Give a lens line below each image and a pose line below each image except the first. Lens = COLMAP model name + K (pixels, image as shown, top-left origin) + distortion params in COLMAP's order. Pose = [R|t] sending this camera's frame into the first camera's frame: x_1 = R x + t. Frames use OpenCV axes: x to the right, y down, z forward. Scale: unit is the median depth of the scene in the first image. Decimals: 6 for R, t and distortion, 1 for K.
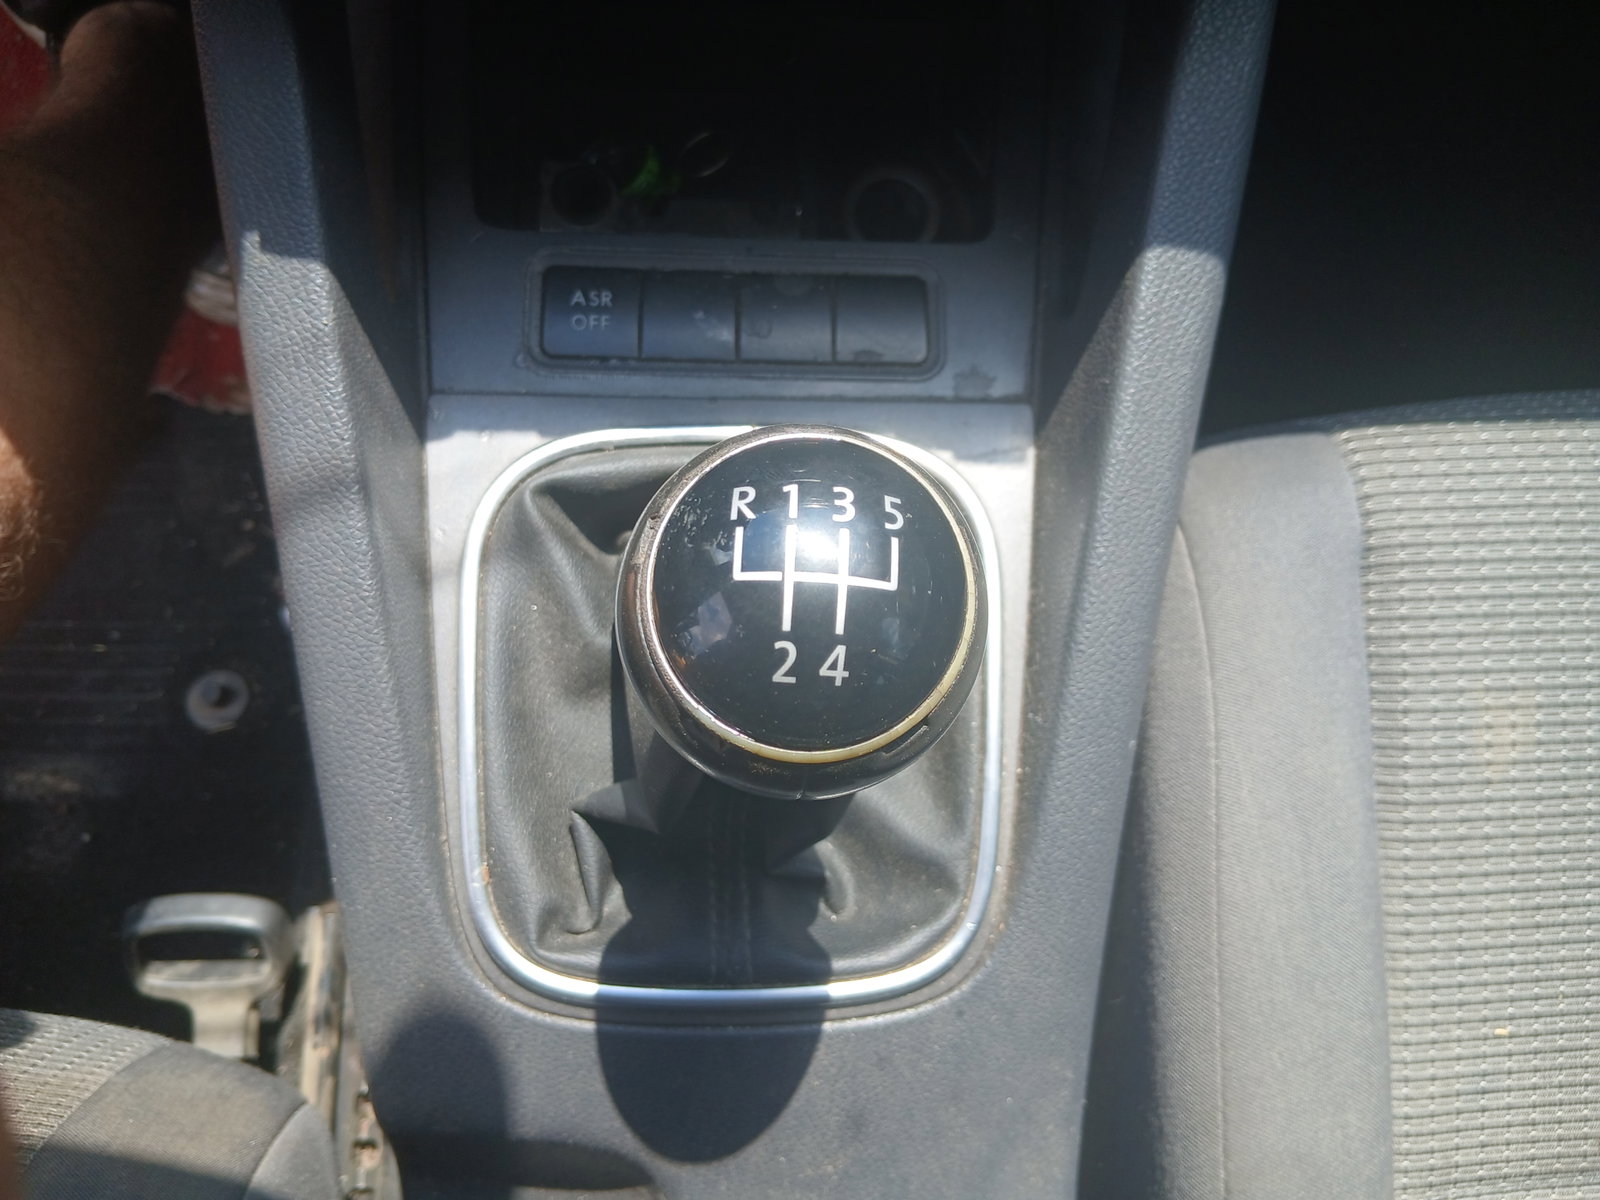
lens RADIAL K [[1217.4, 0, 796.4], [0, 1217.4, 600.0], [0, 0, 1]] dist [0.013407, -0.002586]
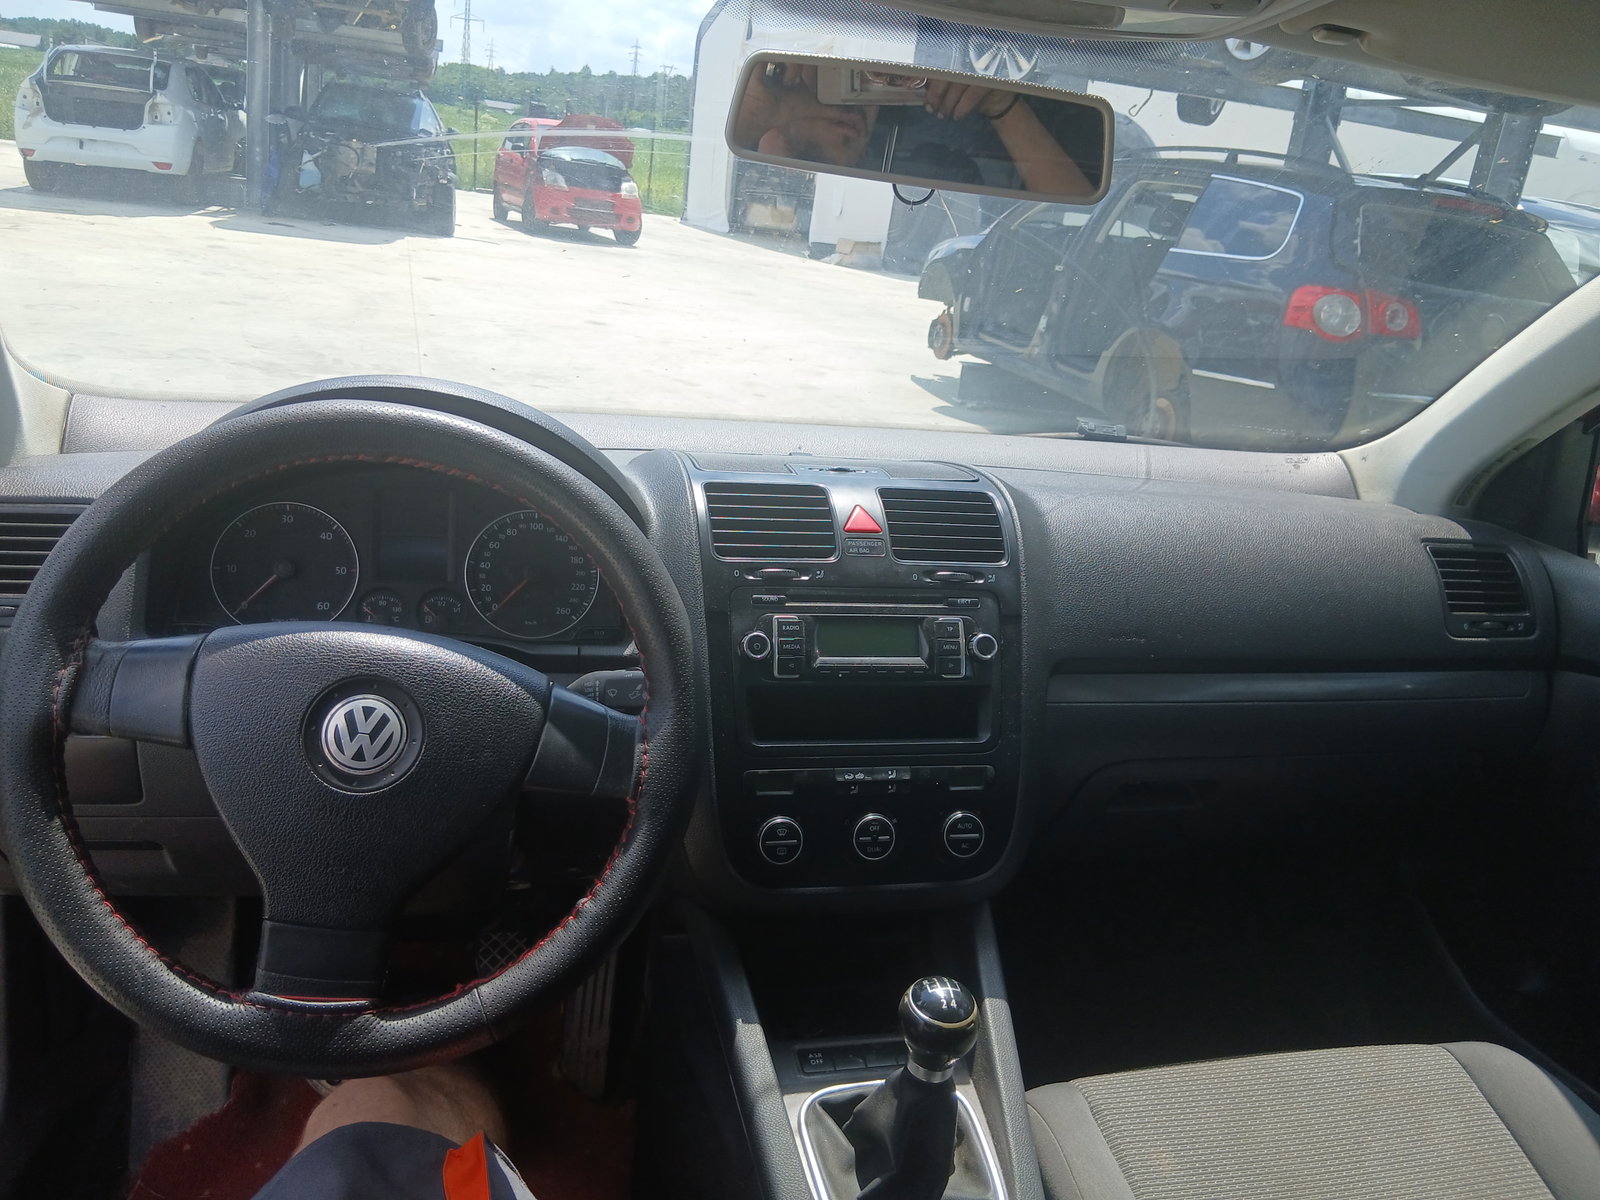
lens RADIAL K [[1217.4, 0, 798.7], [0, 1217.4, 600.6], [0, 0, 1]] dist [0.013407, -0.002586]
pose [[0.976825, -0.048446, 0.208486, -0.826382], [0.198251, 0.571963, -0.795962, 1.579686], [-0.080685, 0.818847, 0.568312, -1.710873]]
